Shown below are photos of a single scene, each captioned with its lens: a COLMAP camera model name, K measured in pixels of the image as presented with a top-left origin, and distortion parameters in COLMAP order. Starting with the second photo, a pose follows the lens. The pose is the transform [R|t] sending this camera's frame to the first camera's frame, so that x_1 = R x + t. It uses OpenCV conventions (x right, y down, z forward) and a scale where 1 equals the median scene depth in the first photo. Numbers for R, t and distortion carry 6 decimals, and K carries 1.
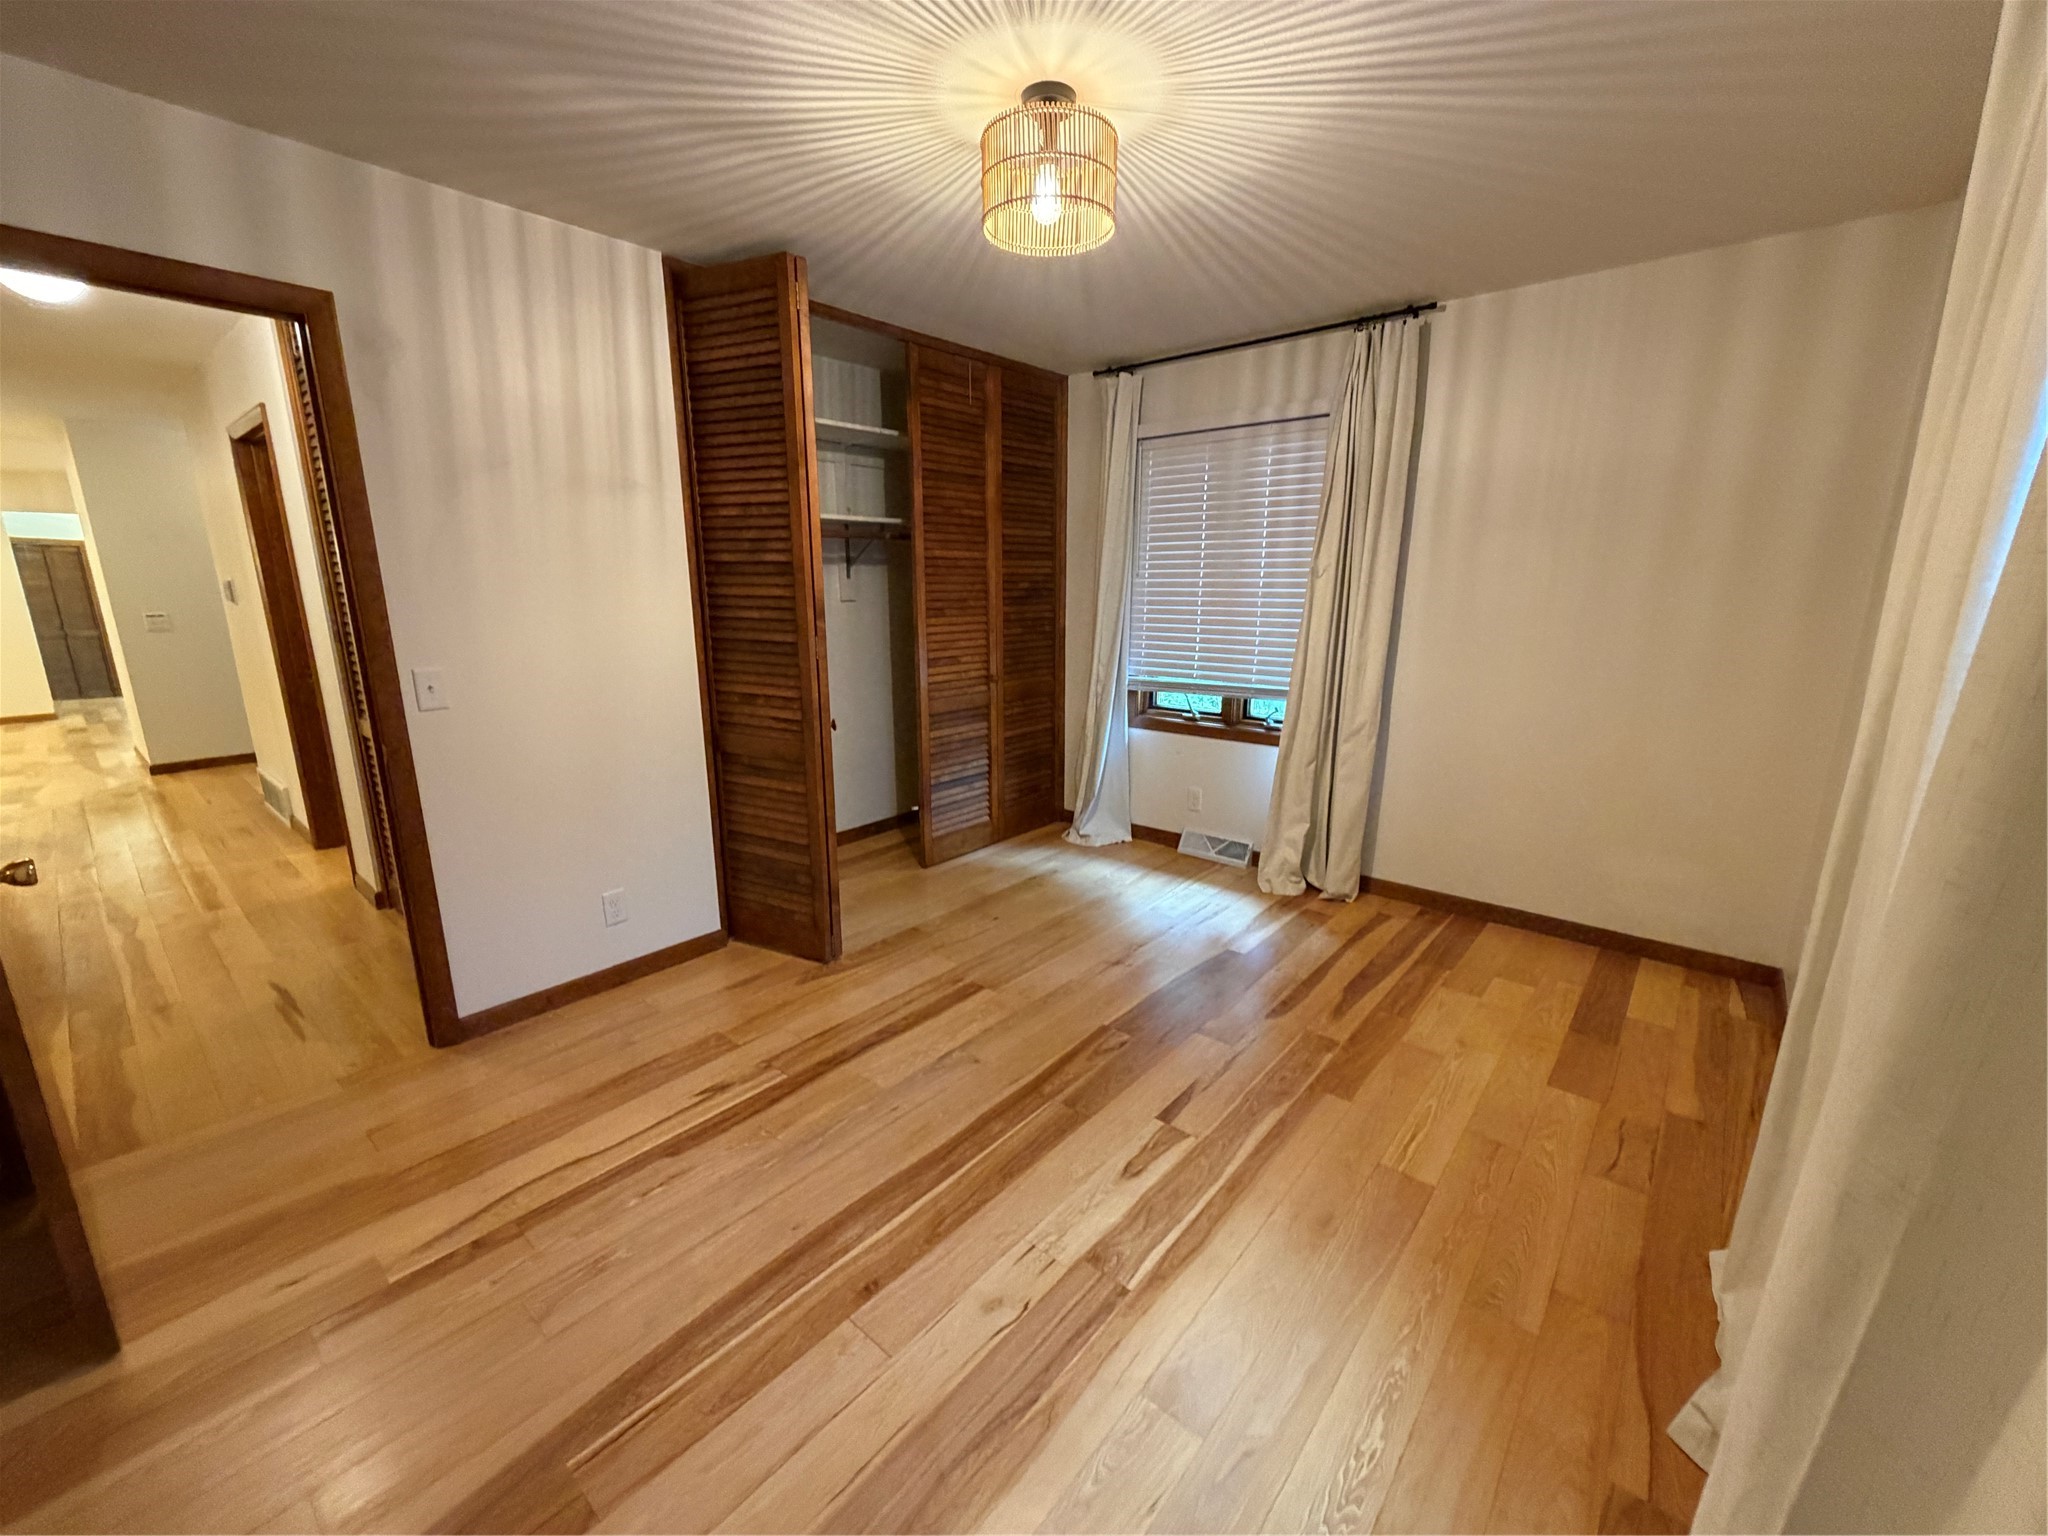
lens RADIAL K [[819.7, 0, 1025.6], [0, 819.7, 763.1], [0, 0, 1]] dist [0.000690, -0.000581]
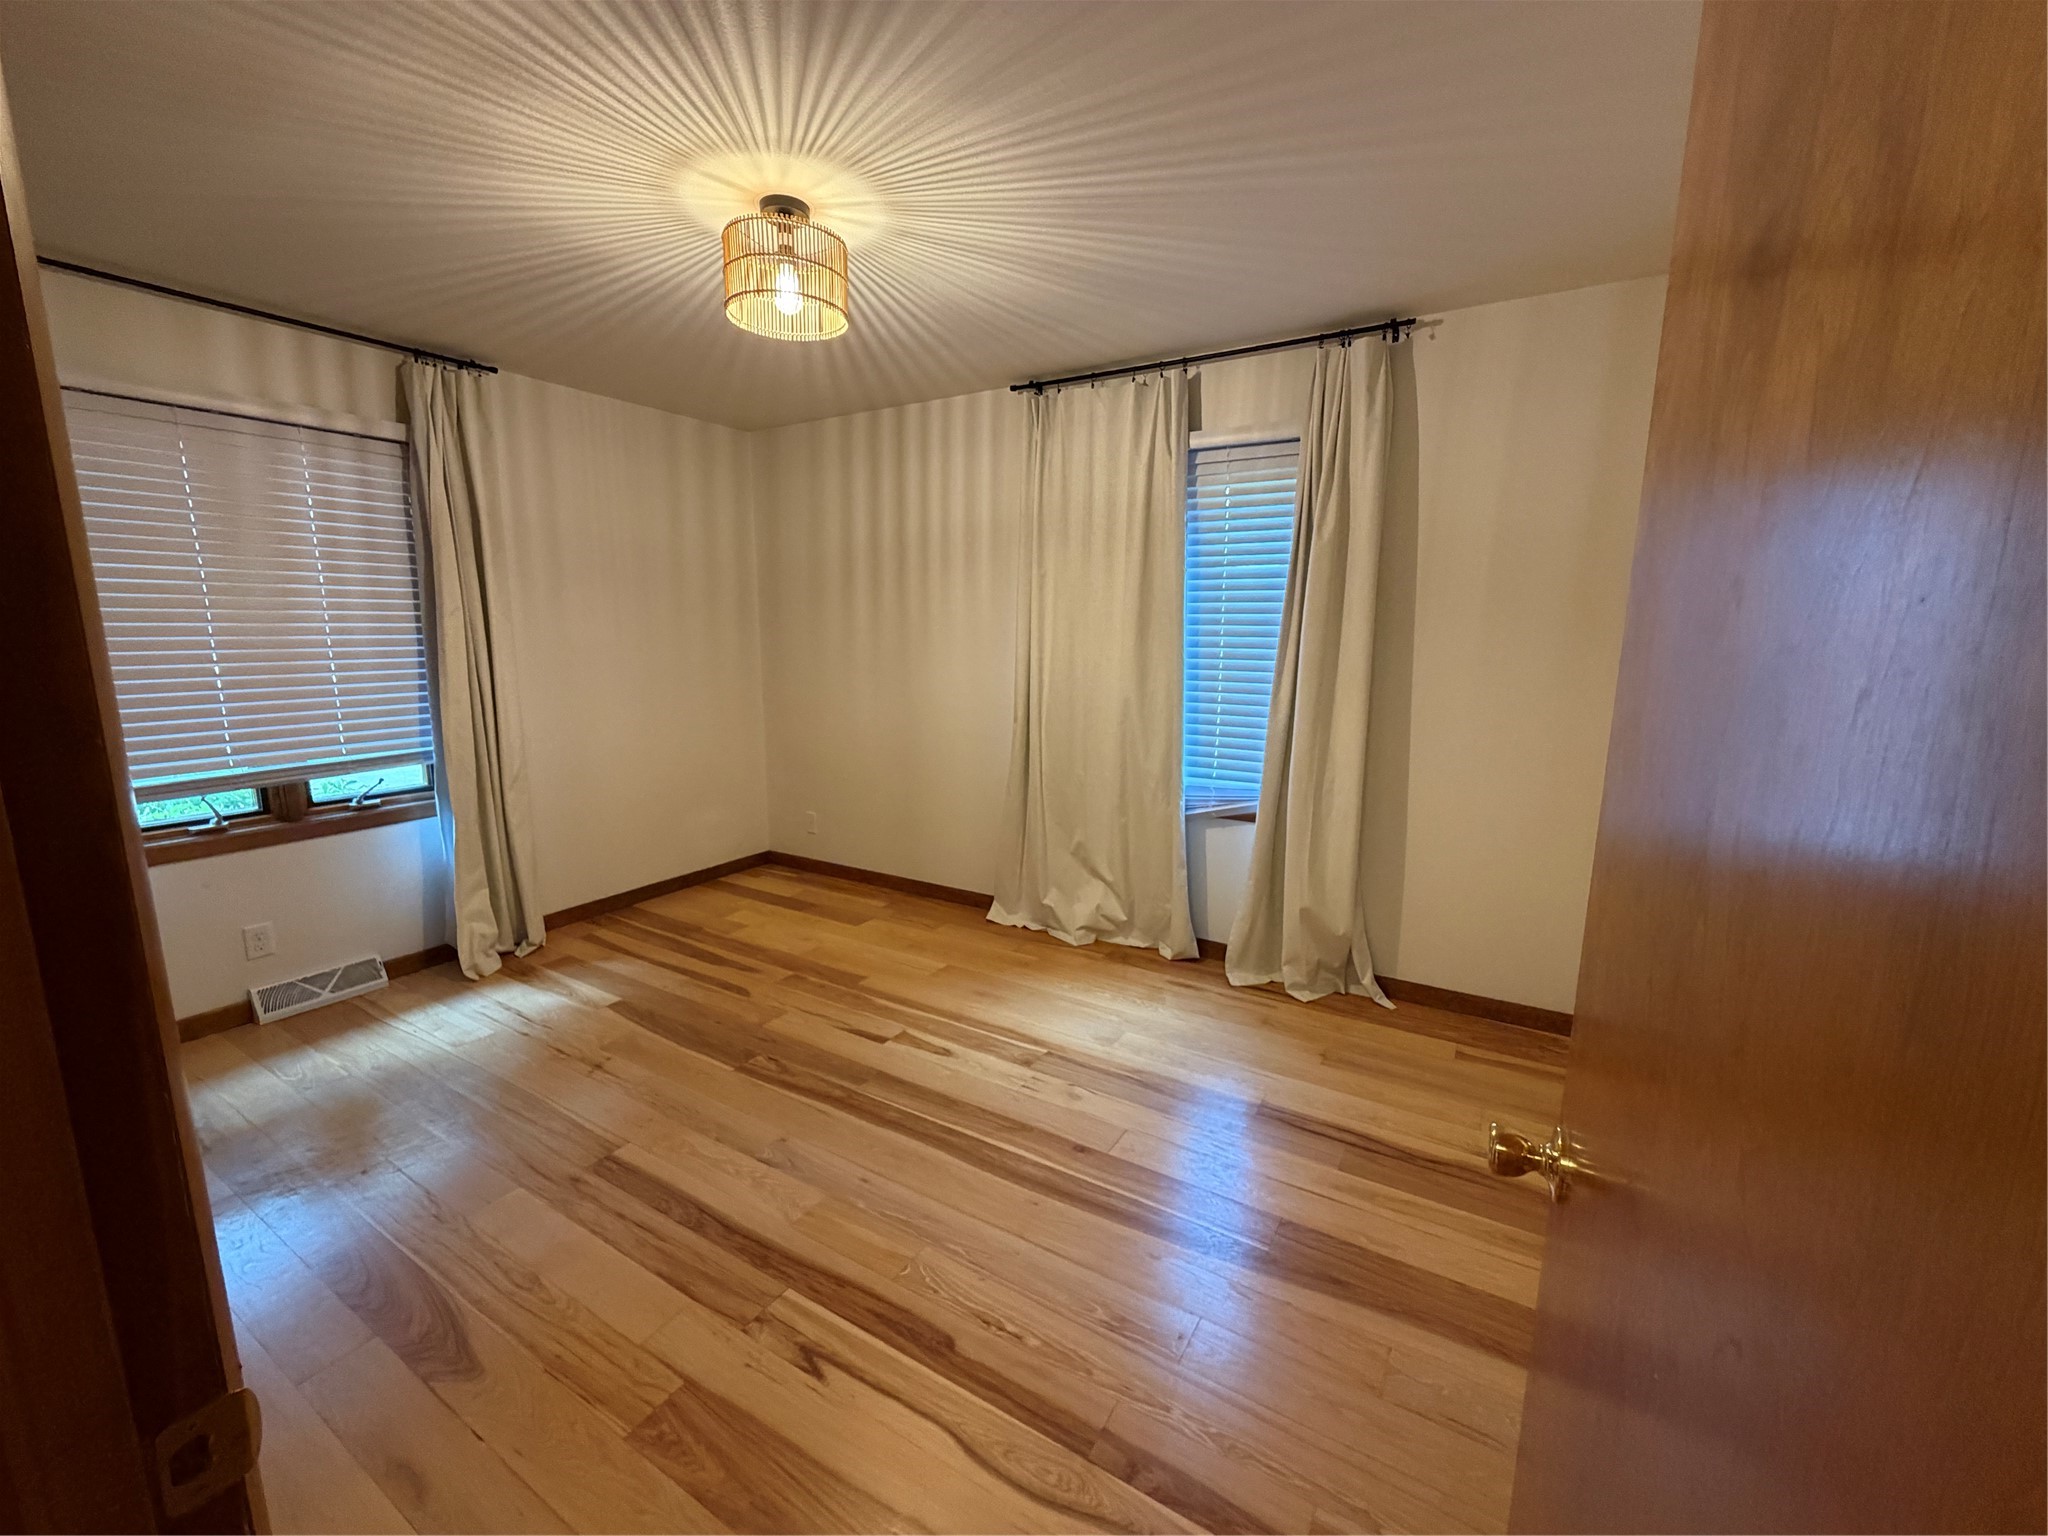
lens RADIAL K [[819.7, 0, 1024.2], [0, 819.7, 766.7], [0, 0, 1]] dist [0.000690, -0.000581]
pose [[-0.156919, -0.167734, 0.973263, -0.885271], [0.209368, 0.957423, 0.198760, -0.161014], [-0.965164, 0.234960, -0.115120, 0.699139]]
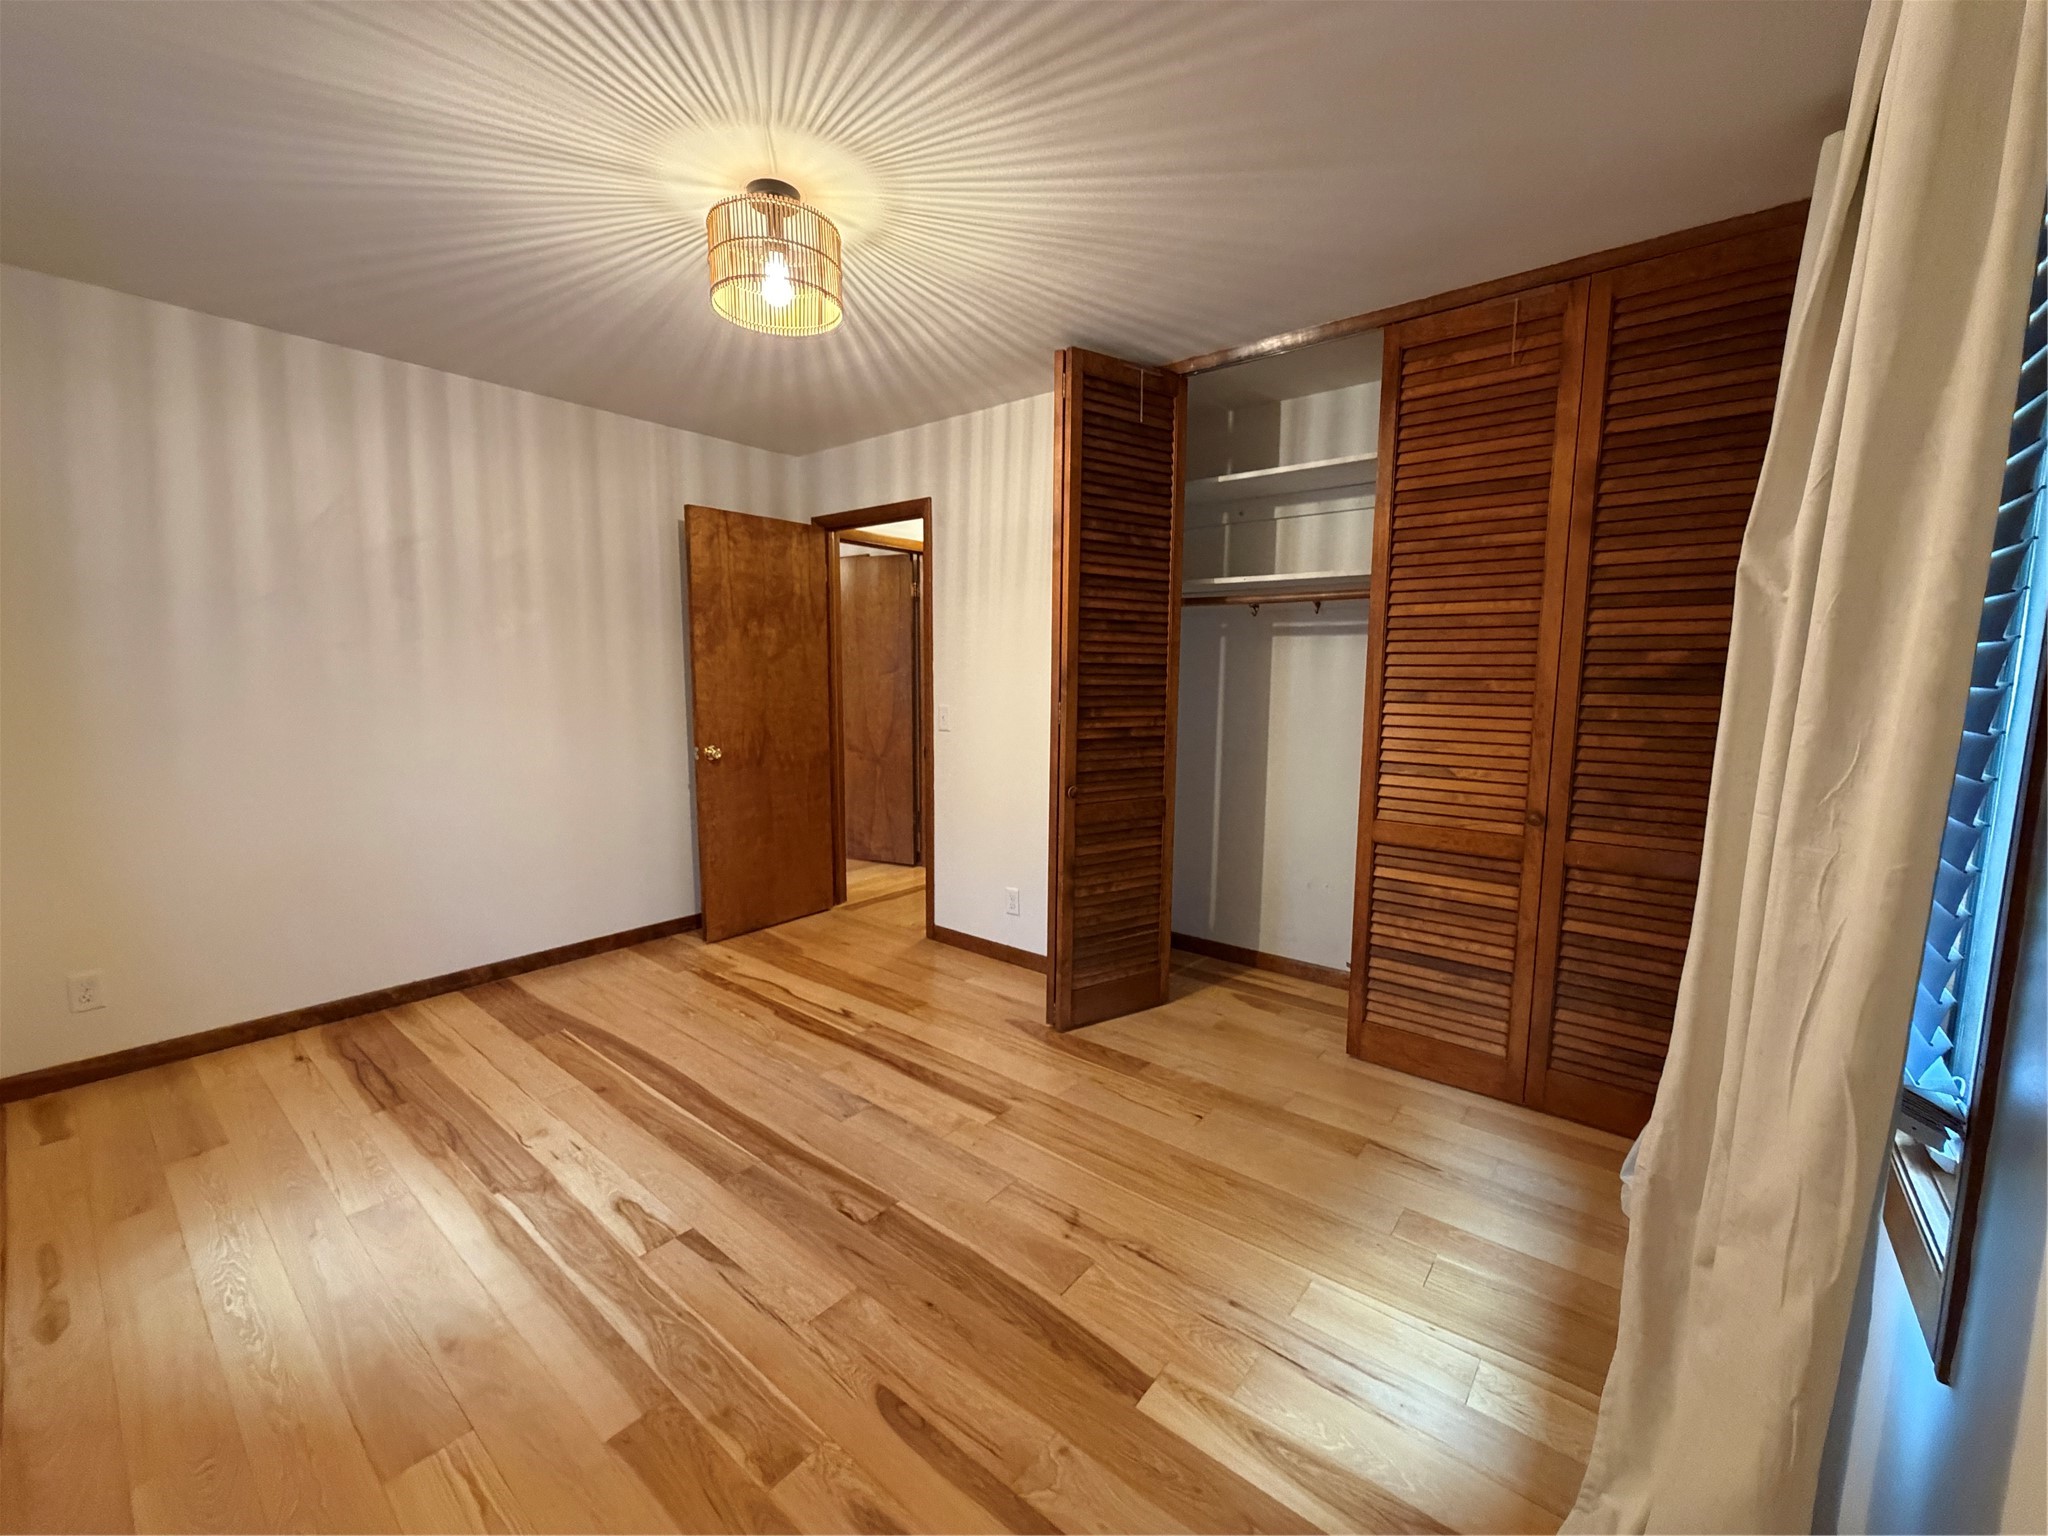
lens RADIAL K [[819.7, 0, 1031.1], [0, 819.7, 764.7], [0, 0, 1]] dist [0.000690, -0.000581]
pose [[0.028482, 0.120501, -0.992305, 0.836322], [-0.223525, 0.968337, 0.111174, -0.201741], [0.974282, 0.218638, 0.054515, 1.008333]]
